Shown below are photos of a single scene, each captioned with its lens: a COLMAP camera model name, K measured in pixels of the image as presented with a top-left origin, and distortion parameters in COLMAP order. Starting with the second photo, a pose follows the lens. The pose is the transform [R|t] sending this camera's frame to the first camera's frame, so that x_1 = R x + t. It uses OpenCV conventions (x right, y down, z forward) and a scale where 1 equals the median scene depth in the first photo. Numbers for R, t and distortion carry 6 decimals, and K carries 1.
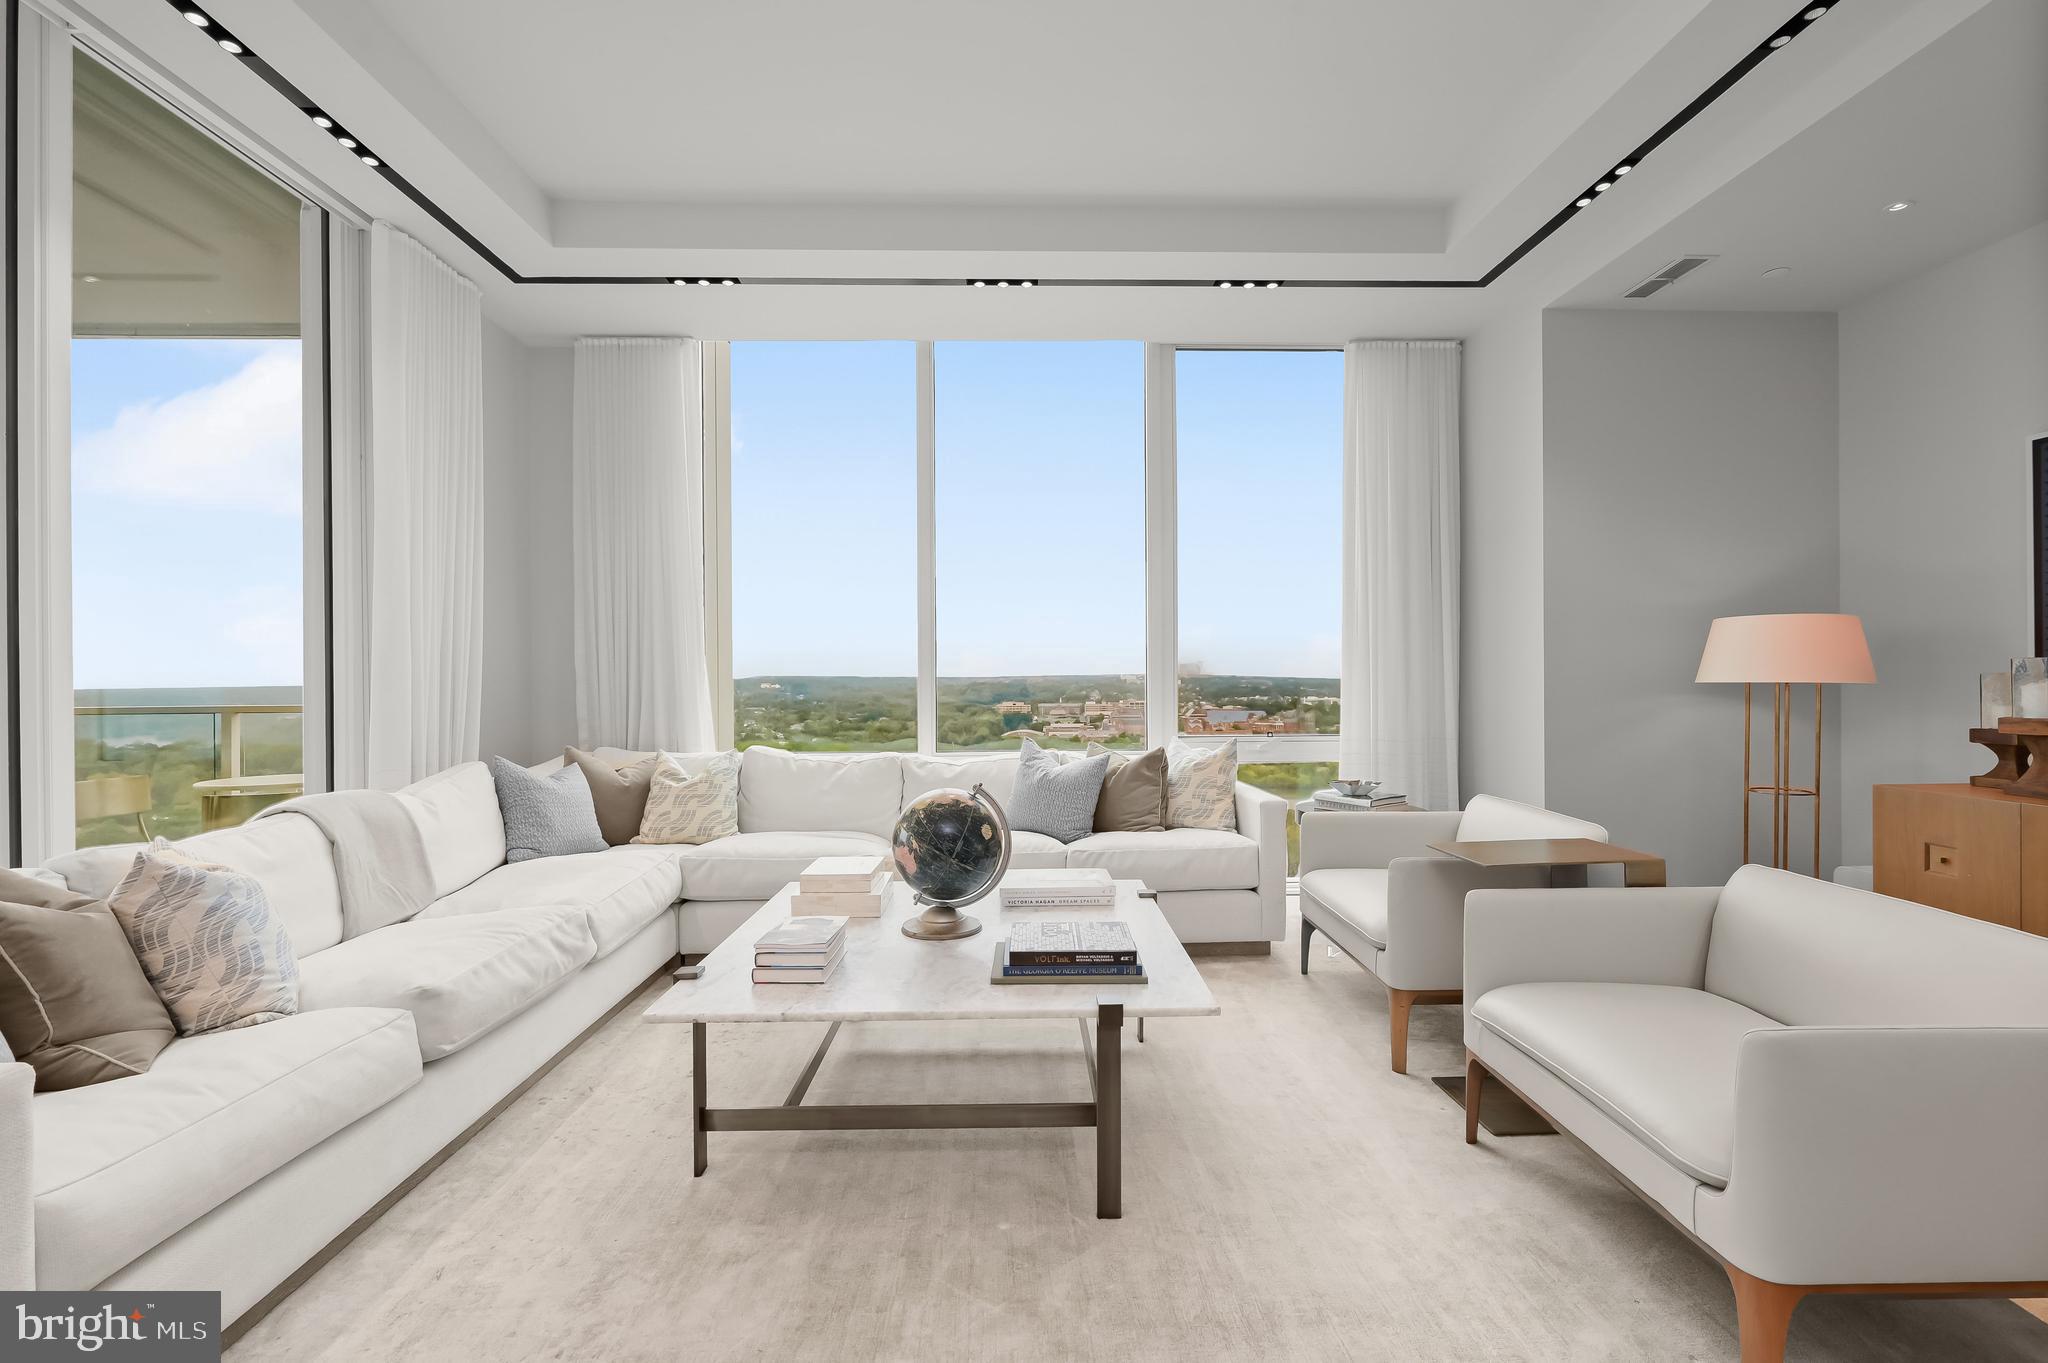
lens RADIAL K [[893.8, 0, 1024.0], [0, 893.8, 681.5], [0, 0, 1]] dist [-0.001207, -0.000516]
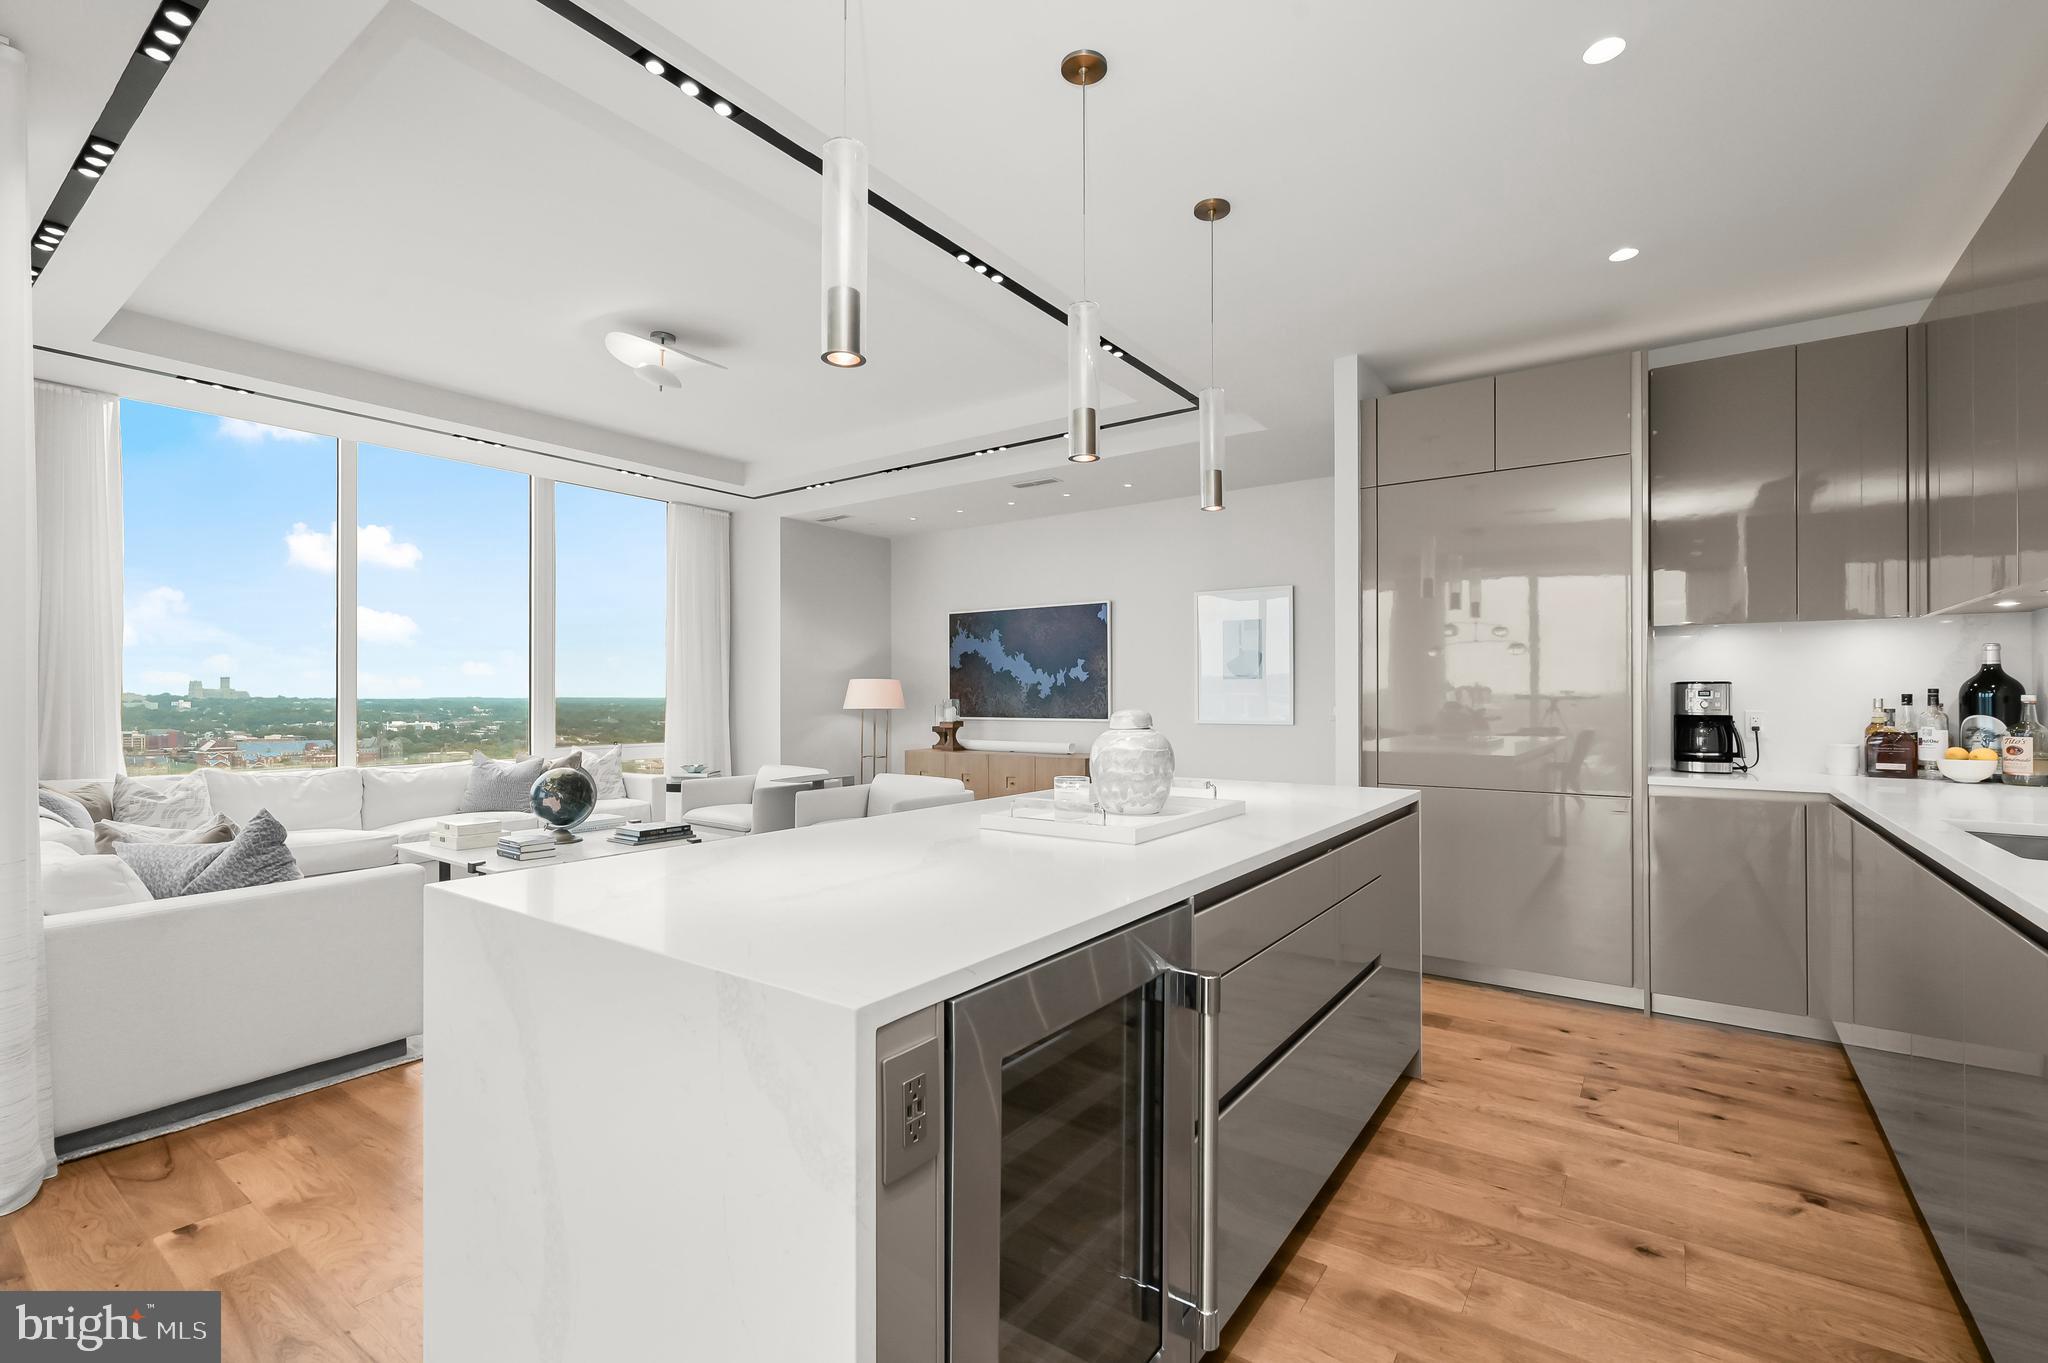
lens RADIAL K [[911.5, 0, 1028.5], [0, 911.5, 690.0], [0, 0, 1]] dist [0.001074, -0.000328]
pose [[0.606604, 0.009935, 0.794942, -0.654770], [0.001538, 0.999905, -0.013670, -0.011788], [-0.795003, 0.009515, 0.606531, -0.620751]]
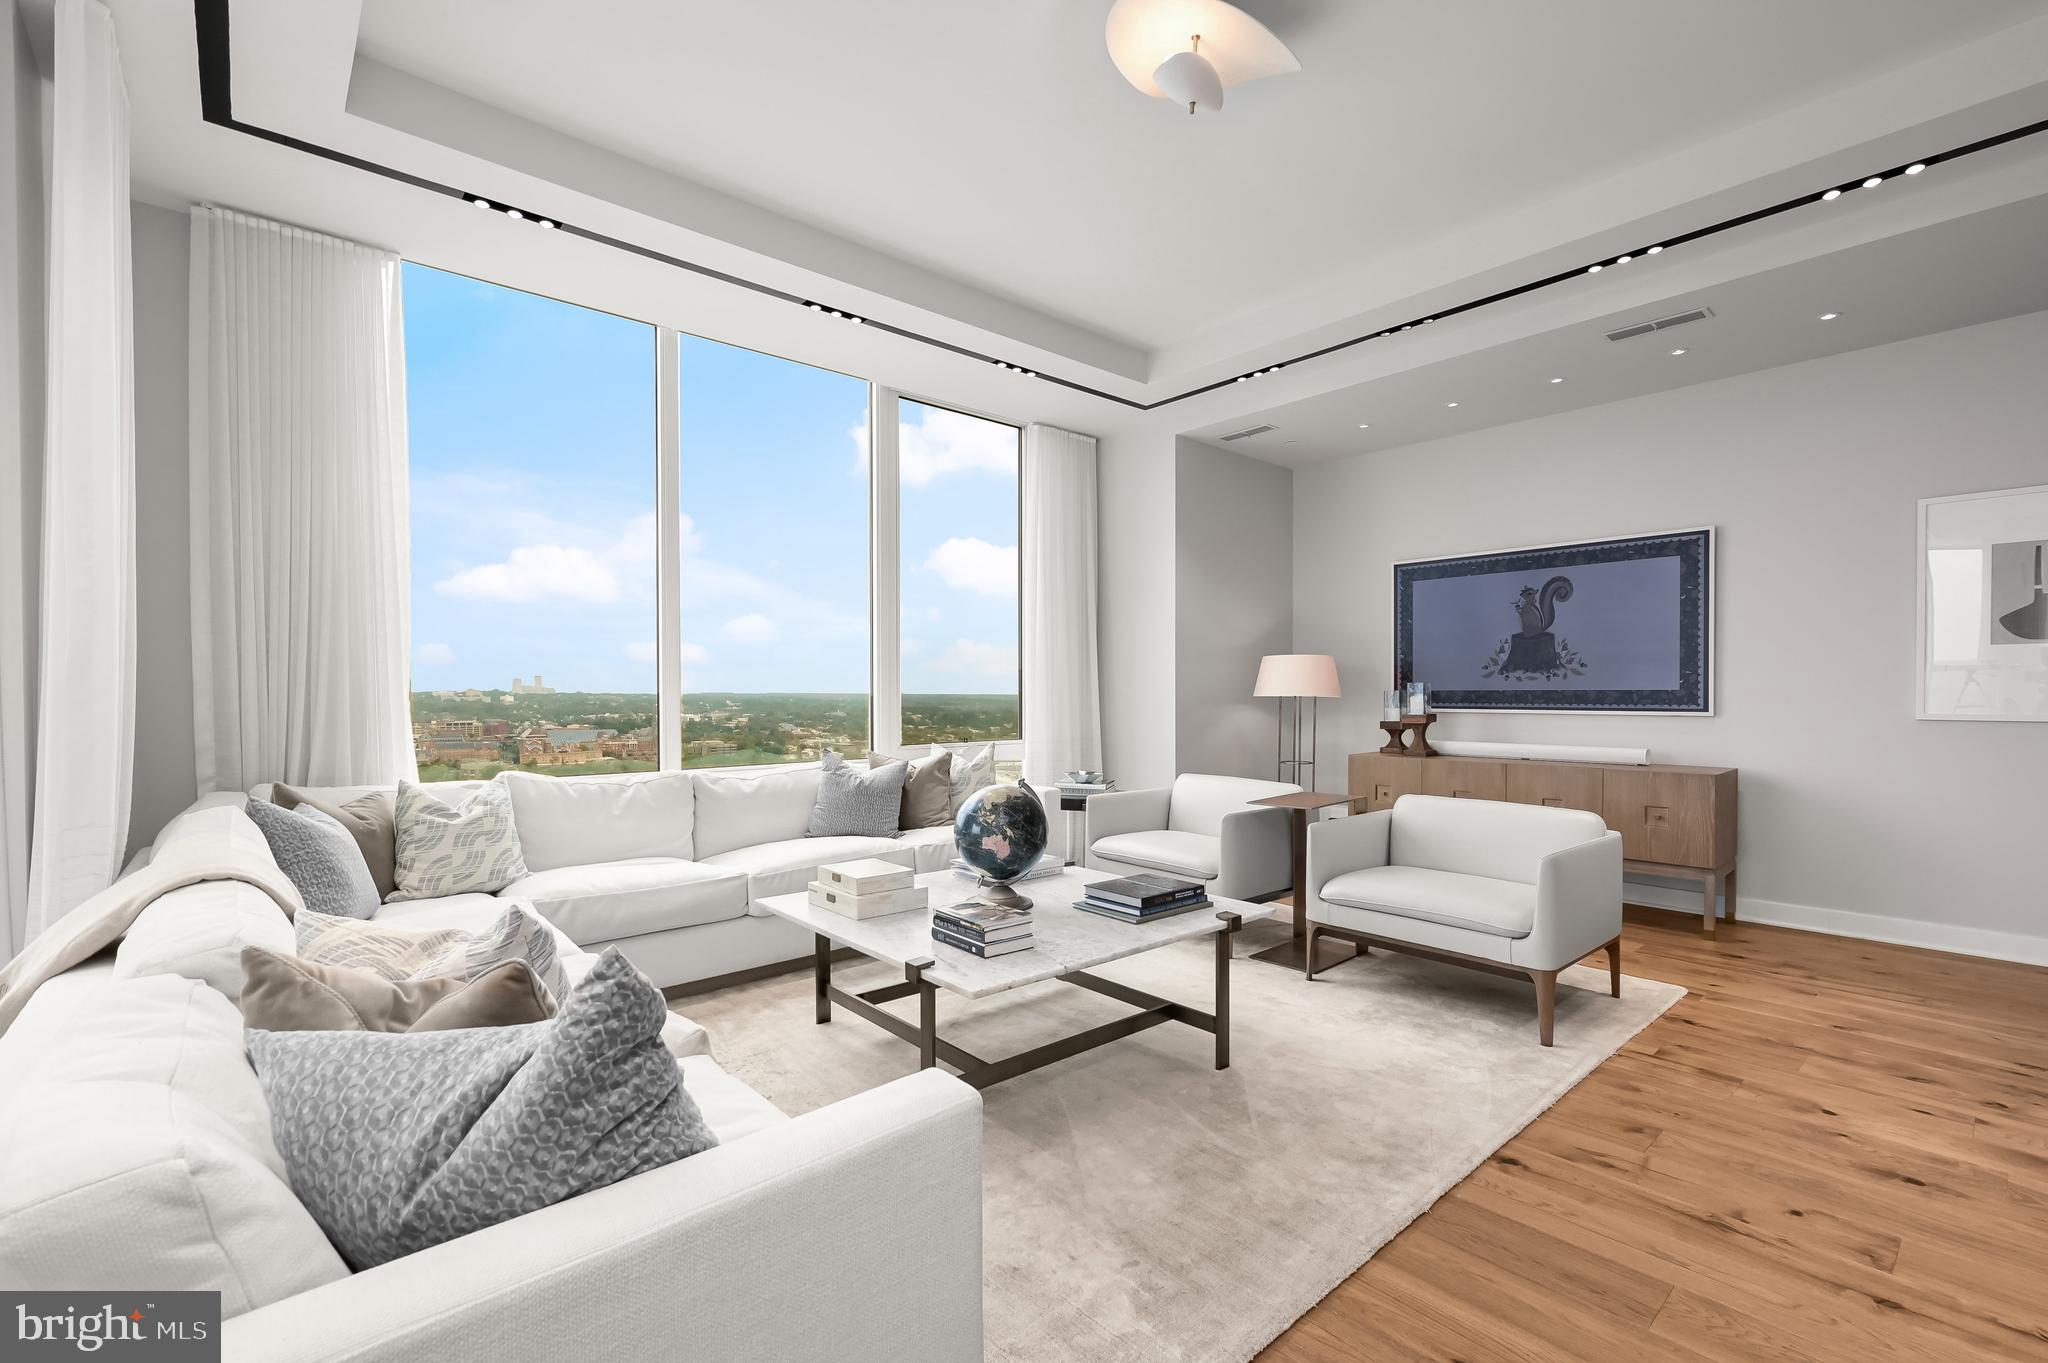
lens RADIAL K [[894.6, 0, 1023.6], [0, 894.6, 704.4], [0, 0, 1]] dist [-0.002812, -0.000468]
pose [[0.768449, -0.004689, 0.639894, -0.513487], [0.000139, 0.999974, 0.007160, 0.004100], [-0.639911, -0.005413, 0.768430, 0.053138]]
